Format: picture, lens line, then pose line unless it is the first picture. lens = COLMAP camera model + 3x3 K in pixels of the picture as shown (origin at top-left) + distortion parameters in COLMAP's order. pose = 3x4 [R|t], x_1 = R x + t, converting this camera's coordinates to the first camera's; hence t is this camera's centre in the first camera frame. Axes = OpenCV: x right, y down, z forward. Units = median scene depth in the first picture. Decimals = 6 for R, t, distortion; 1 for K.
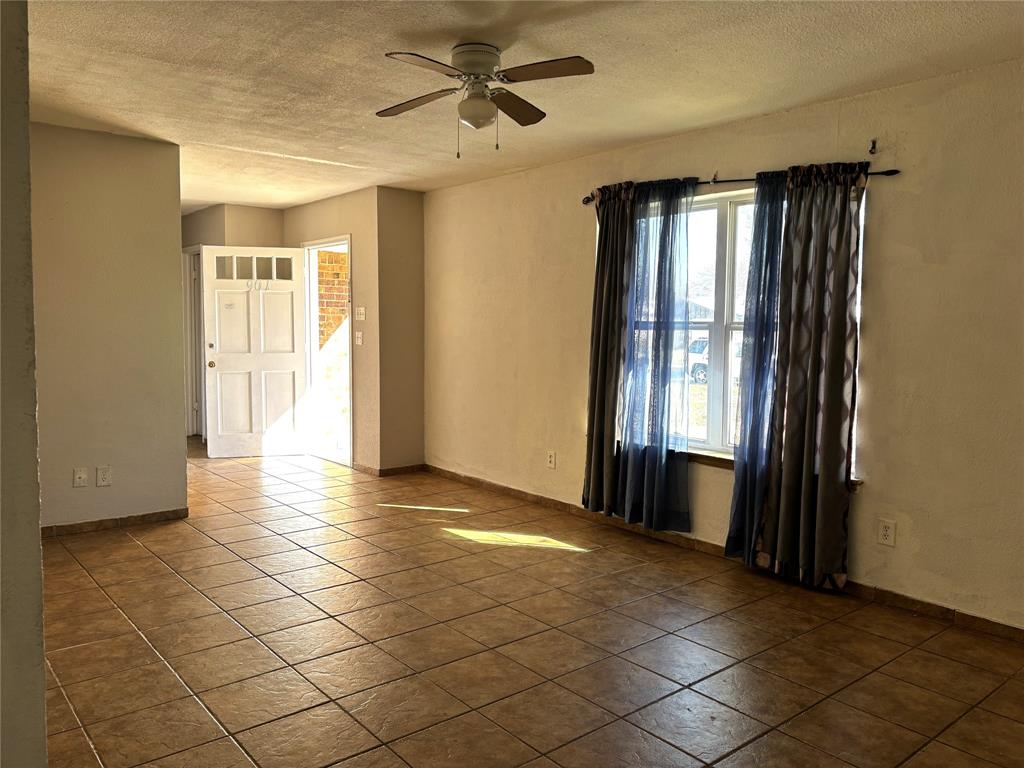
lens RADIAL K [[761.2, 0, 512.0], [0, 761.2, 384.0], [0, 0, 1]] dist [0.126289, -0.193488]
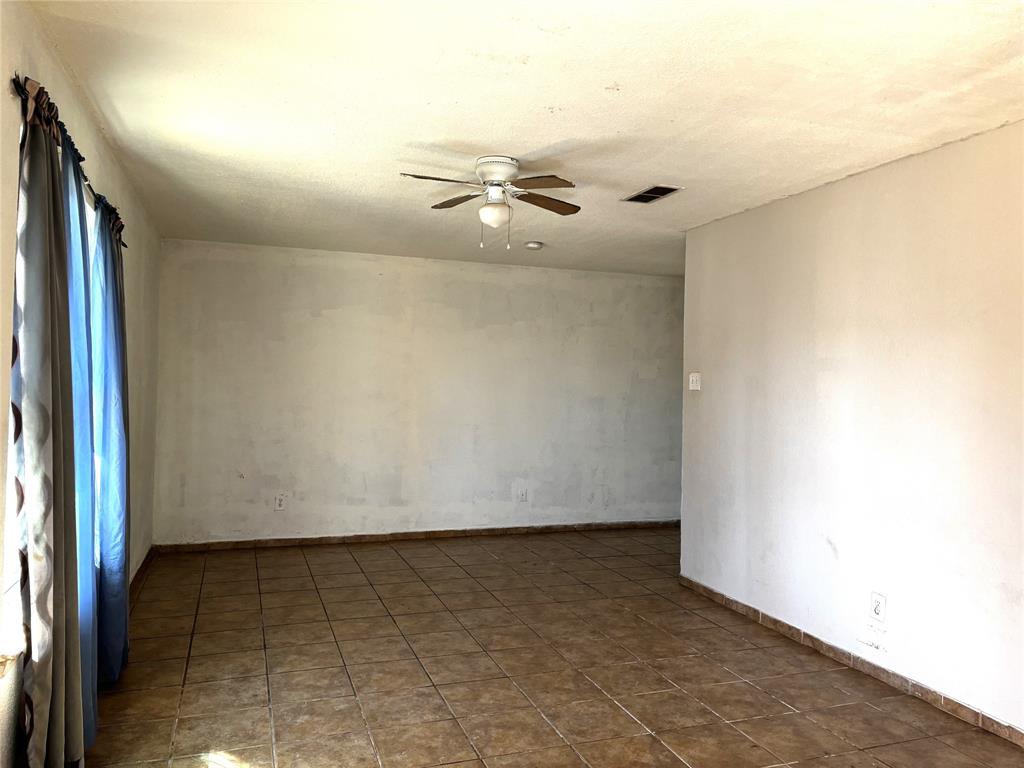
lens RADIAL K [[761.2, 0, 512.0], [0, 761.2, 384.0], [0, 0, 1]] dist [0.126289, -0.193488]
pose [[-0.935663, -0.032169, 0.351427, -0.416947], [-0.002082, 0.996323, 0.085657, -0.164436], [-0.352890, 0.079414, -0.932289, 1.791277]]
